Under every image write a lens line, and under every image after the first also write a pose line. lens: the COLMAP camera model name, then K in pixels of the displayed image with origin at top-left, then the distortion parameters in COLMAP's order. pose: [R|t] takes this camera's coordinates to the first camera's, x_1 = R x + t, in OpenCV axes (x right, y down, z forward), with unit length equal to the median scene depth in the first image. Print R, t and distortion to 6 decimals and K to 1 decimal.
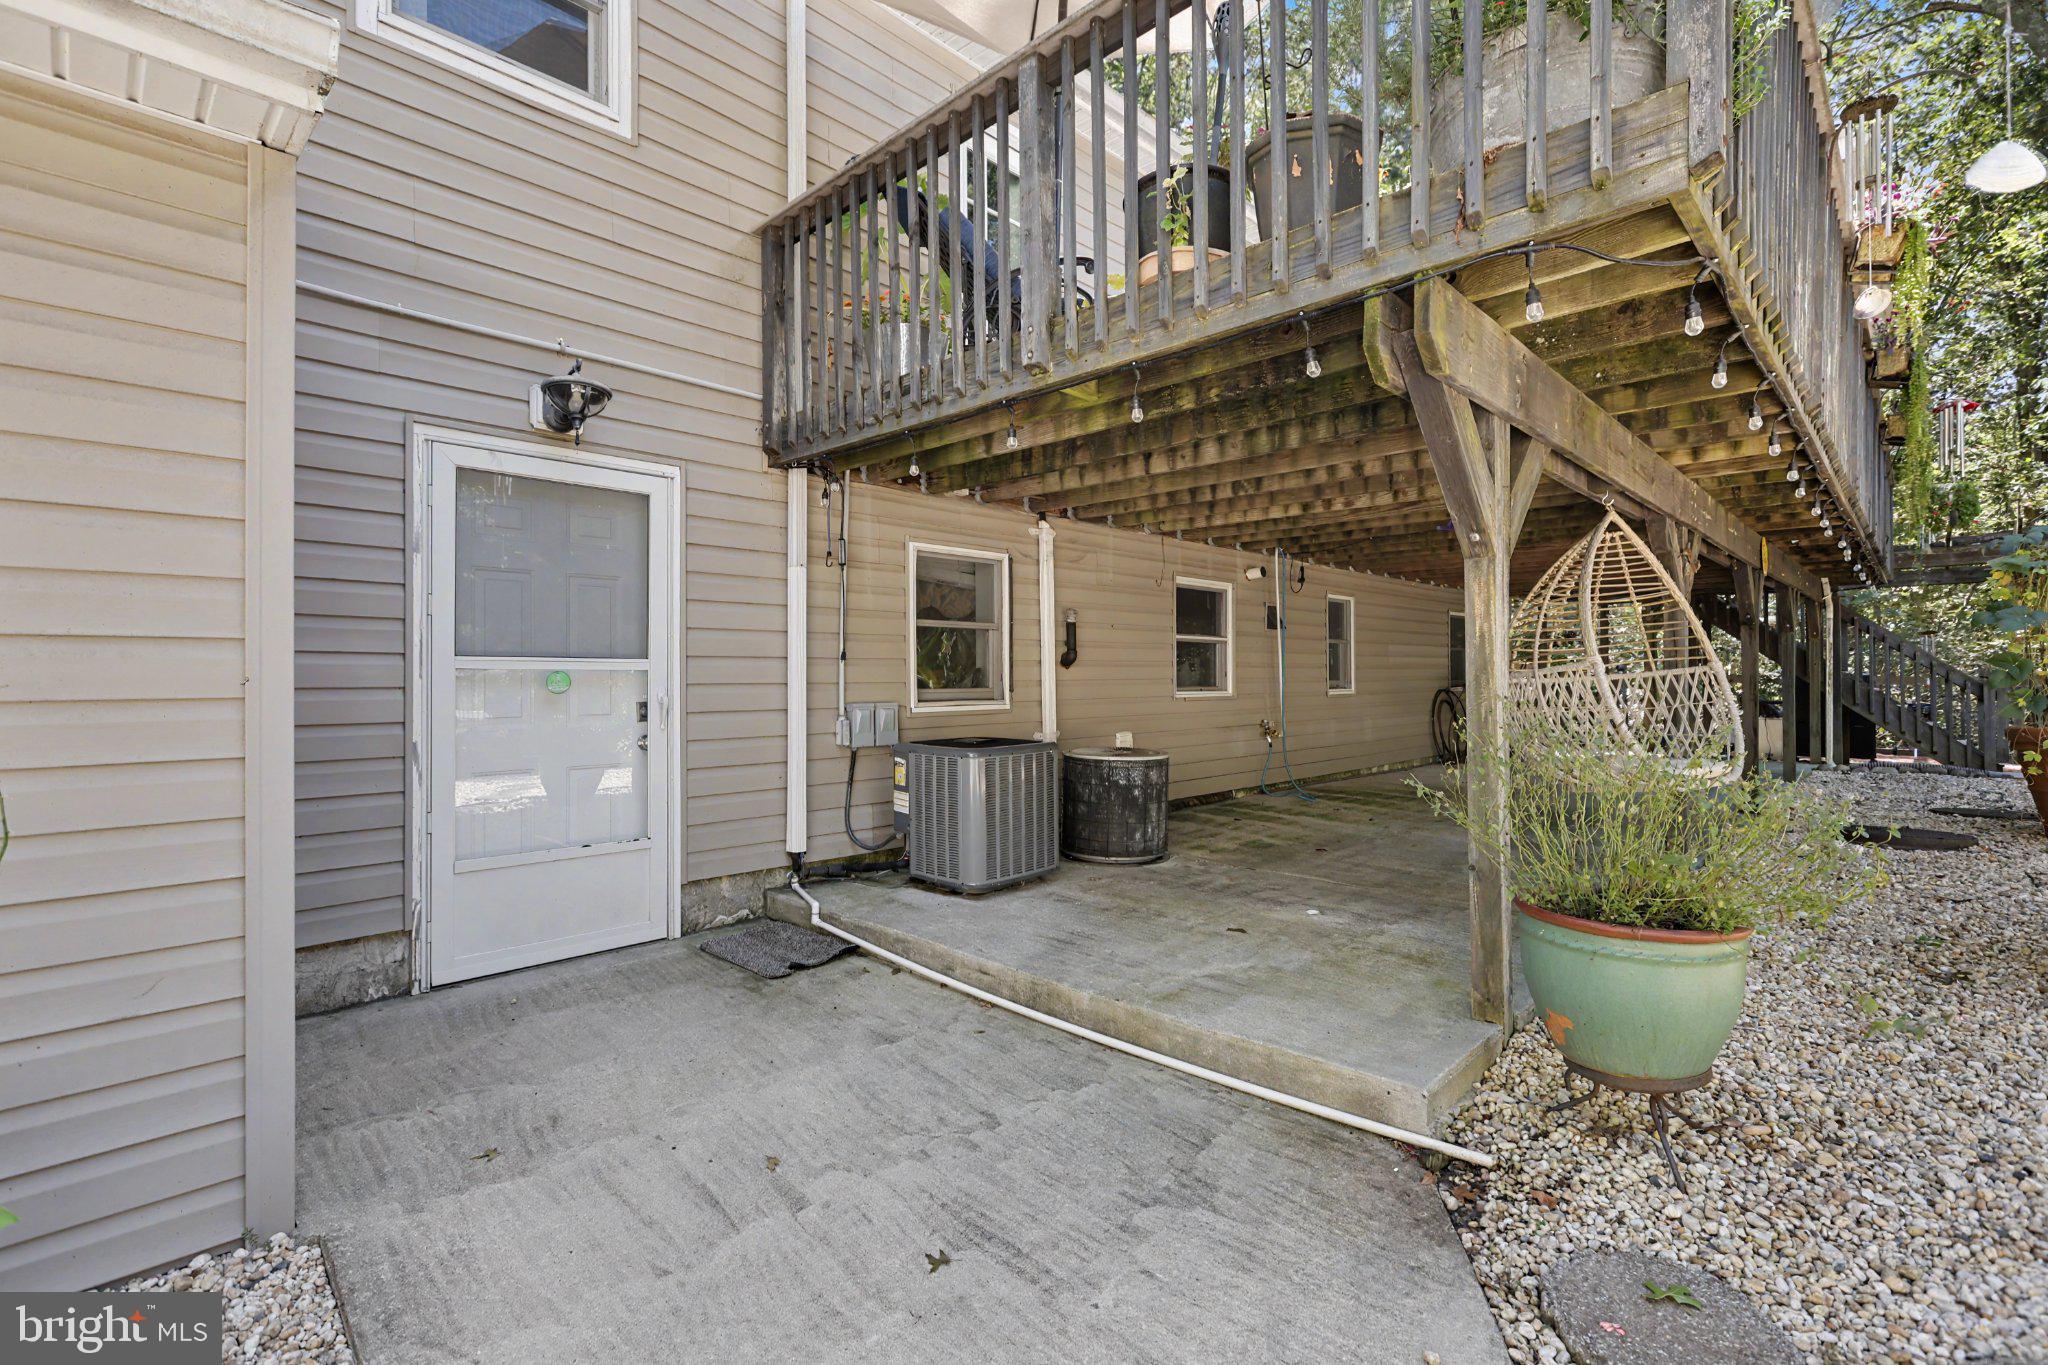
lens RADIAL K [[929.7, 0, 1027.3], [0, 929.7, 682.3], [0, 0, 1]] dist [0.001930, 0.000451]
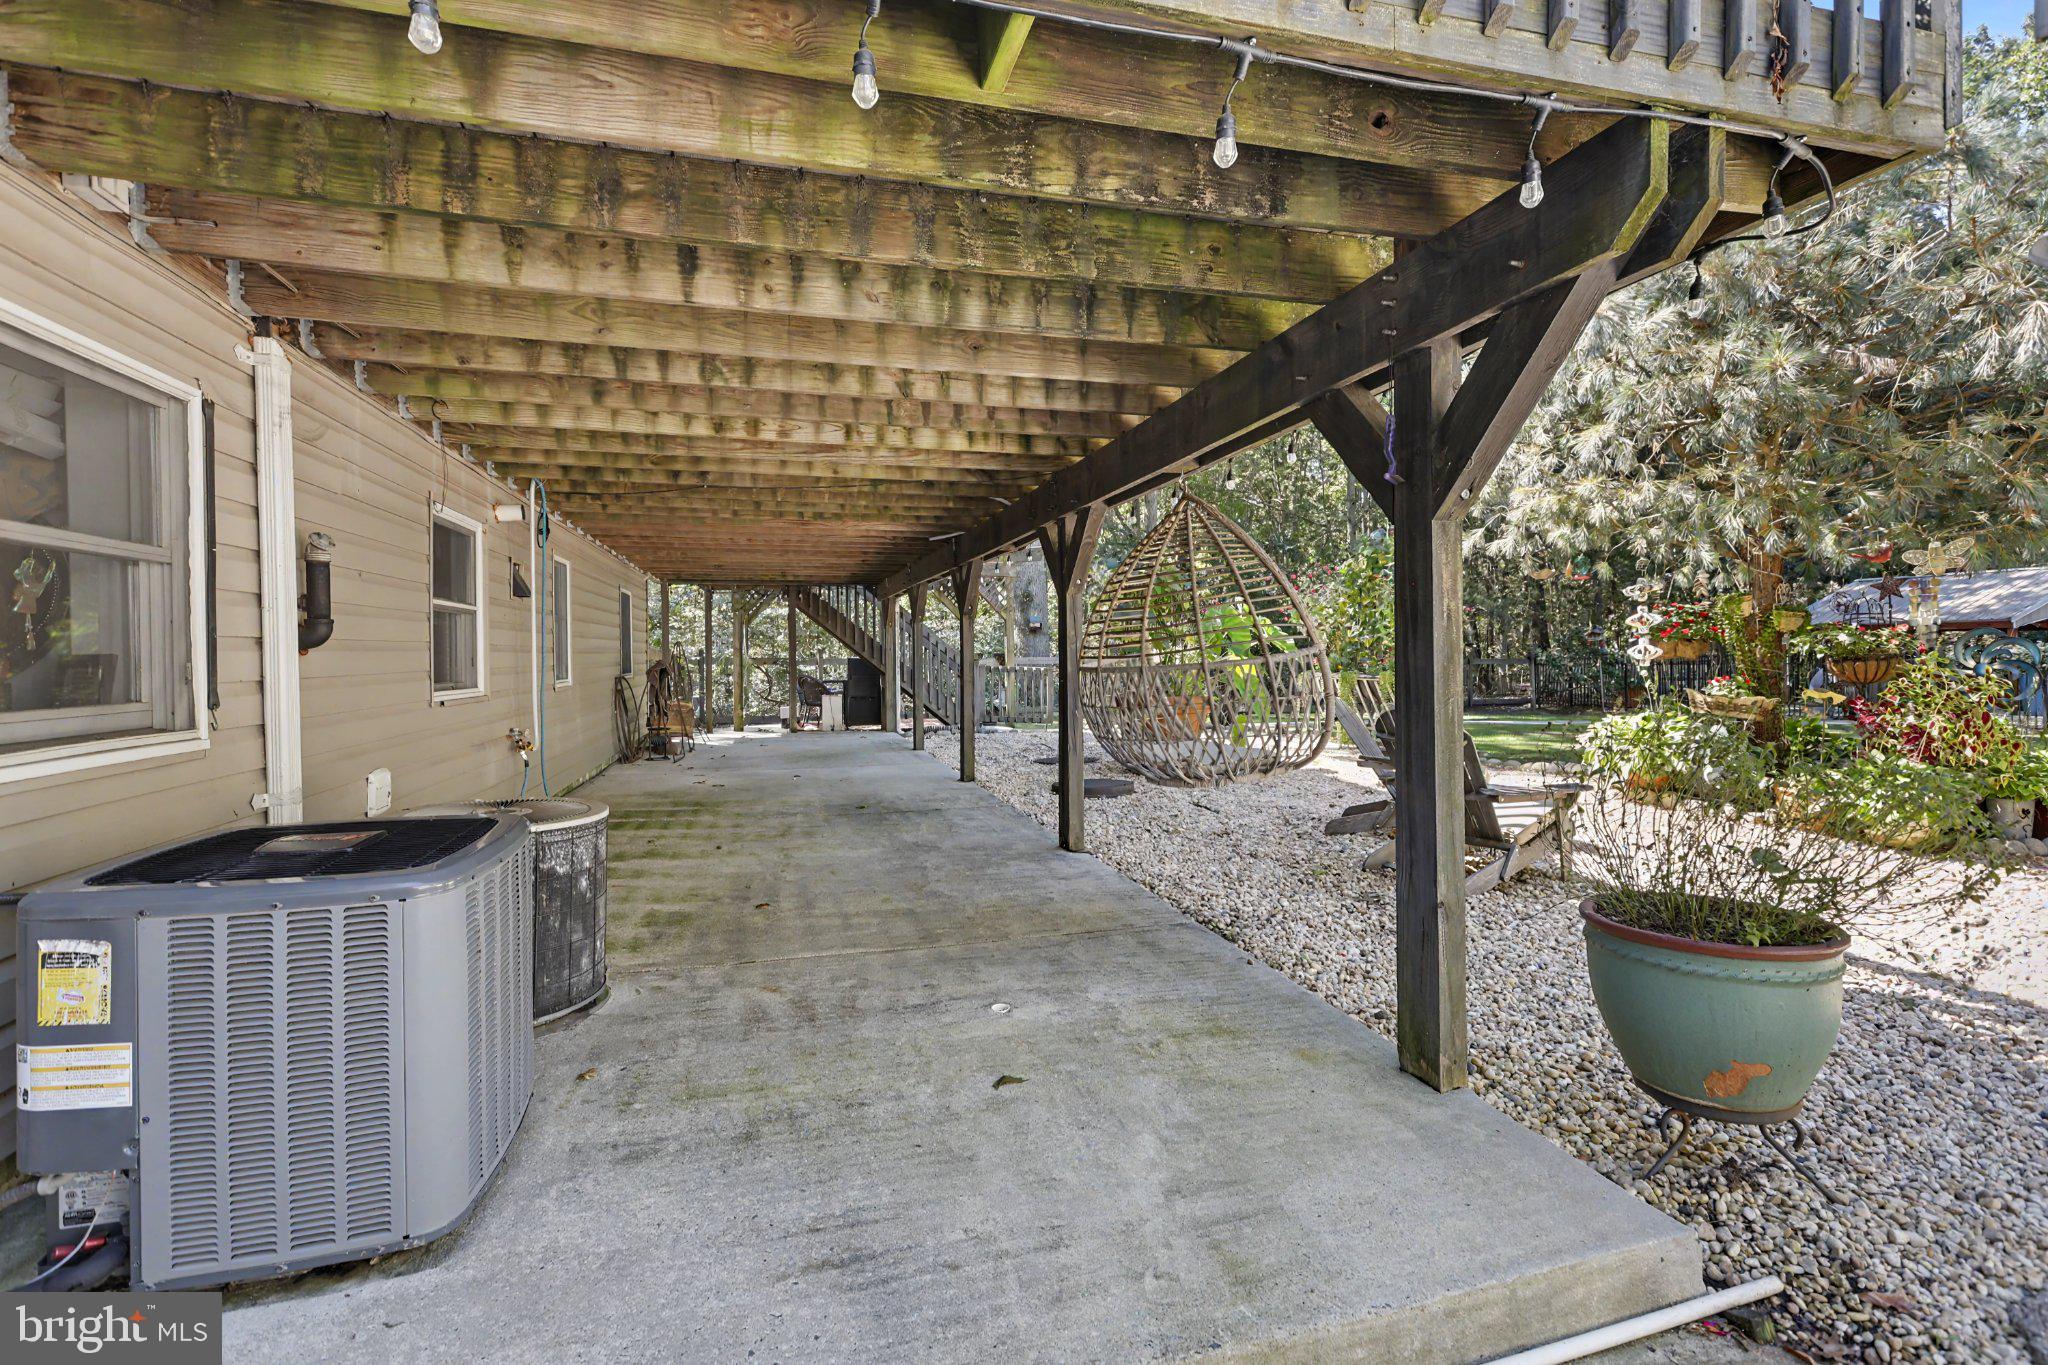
lens RADIAL K [[929.7, 0, 1008.0], [0, 929.7, 658.4], [0, 0, 1]] dist [0.001930, 0.000451]
pose [[0.510046, -0.005900, 0.860127, -0.254491], [0.012254, 0.999925, -0.000407, -0.010886], [-0.860060, 0.010748, 0.510080, 0.577279]]
